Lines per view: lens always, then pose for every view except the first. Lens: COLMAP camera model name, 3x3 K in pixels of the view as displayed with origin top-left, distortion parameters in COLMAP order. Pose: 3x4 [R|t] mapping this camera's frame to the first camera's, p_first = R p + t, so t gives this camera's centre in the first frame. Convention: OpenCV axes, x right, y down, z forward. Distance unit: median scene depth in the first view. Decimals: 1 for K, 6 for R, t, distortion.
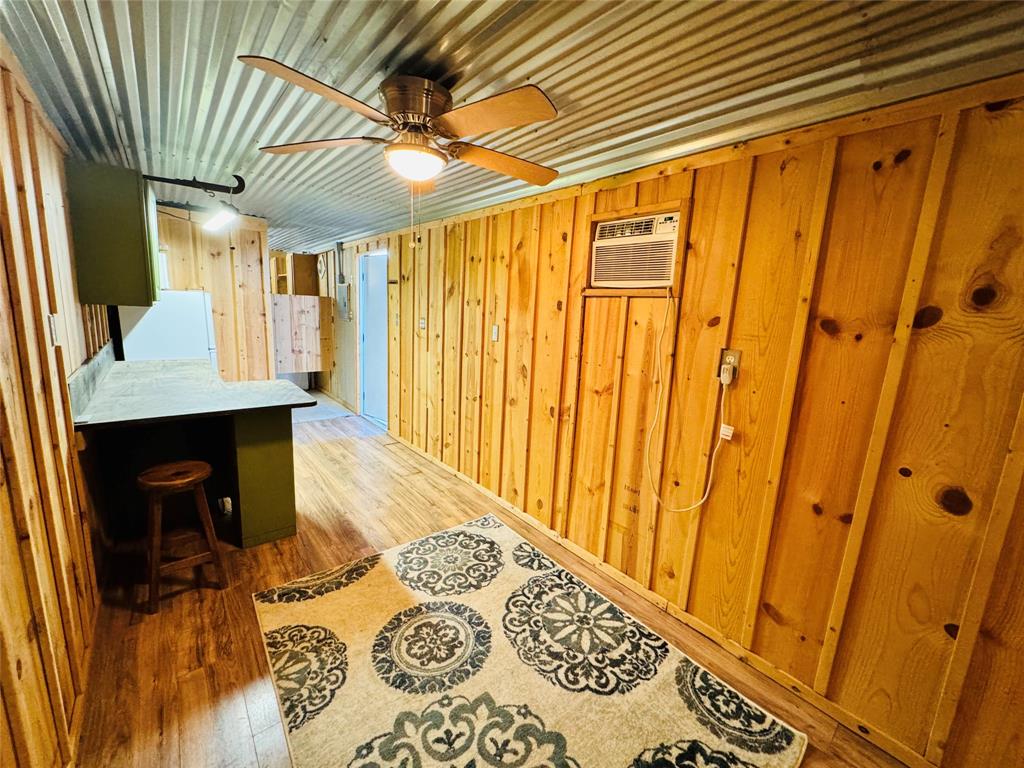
lens RADIAL K [[408.6, 0, 513.5], [0, 408.6, 385.1], [0, 0, 1]] dist [-0.007057, 0.000129]
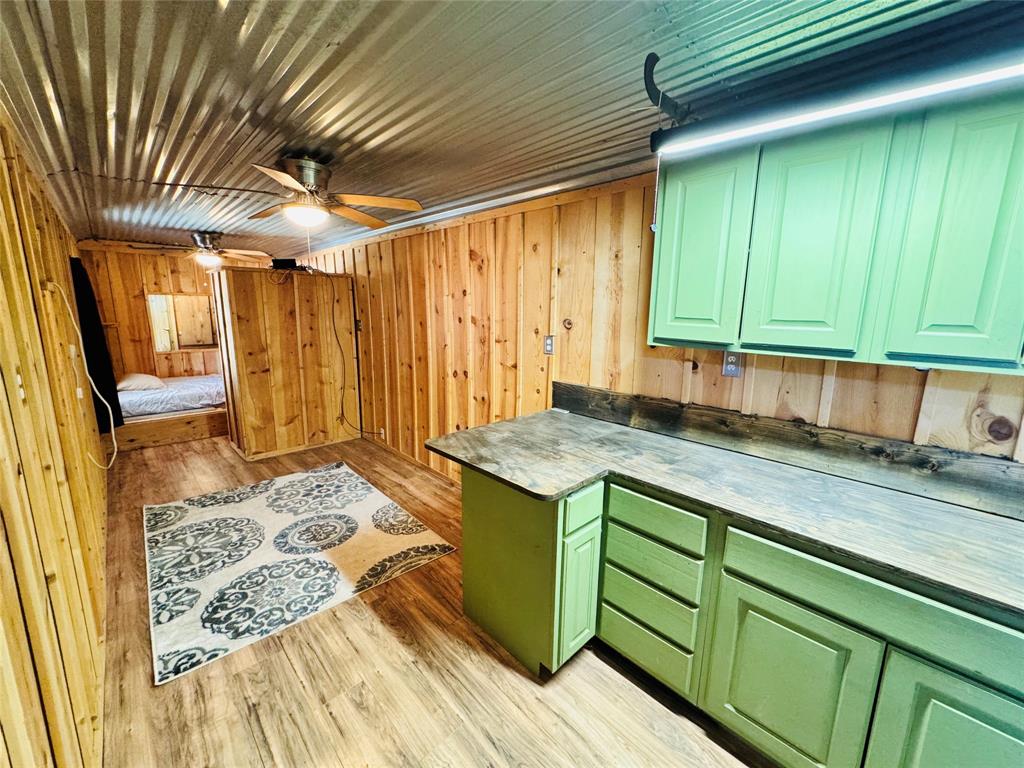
lens RADIAL K [[408.6, 0, 512.7], [0, 408.6, 380.5], [0, 0, 1]] dist [-0.007057, 0.000129]
pose [[-0.994905, -0.057595, -0.082742, -0.689751], [-0.082912, 0.934355, 0.346563, -0.444518], [0.057350, 0.351657, -0.934370, 2.048326]]
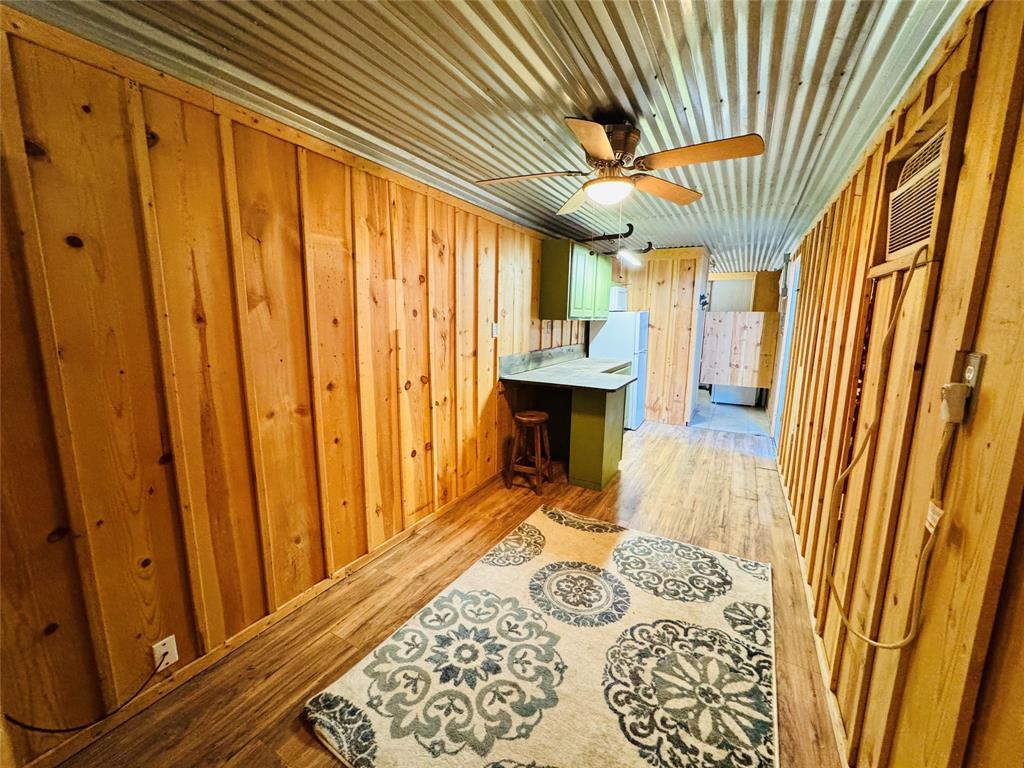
lens RADIAL K [[408.6, 0, 510.4], [0, 408.6, 382.4], [0, 0, 1]] dist [-0.007057, 0.000129]
pose [[0.344865, 0.103672, -0.932909, 0.696648], [-0.164733, 0.985141, 0.048581, 0.012121], [0.924084, 0.136927, 0.356819, 0.286371]]
